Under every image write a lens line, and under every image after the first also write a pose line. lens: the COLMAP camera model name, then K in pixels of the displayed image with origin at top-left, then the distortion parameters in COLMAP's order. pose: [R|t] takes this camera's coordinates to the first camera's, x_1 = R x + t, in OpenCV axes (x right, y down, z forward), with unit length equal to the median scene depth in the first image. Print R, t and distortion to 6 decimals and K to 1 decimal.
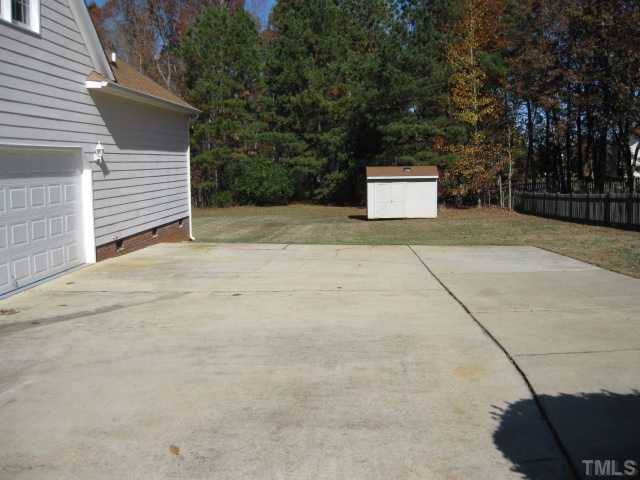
lens RADIAL K [[661.6, 0, 320.0], [0, 661.6, 240.0], [0, 0, 1]] dist [-0.143891, 0.098912]
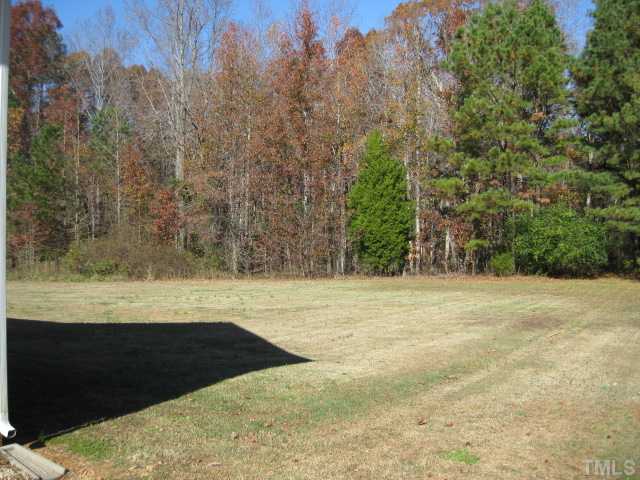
lens RADIAL K [[661.6, 0, 320.0], [0, 661.6, 240.0], [0, 0, 1]] dist [-0.143891, 0.098912]
pose [[0.881764, 0.035226, -0.470373, 0.012113], [-0.076079, 0.994772, -0.068120, -0.026608], [0.465514, 0.095852, 0.879835, 0.297924]]
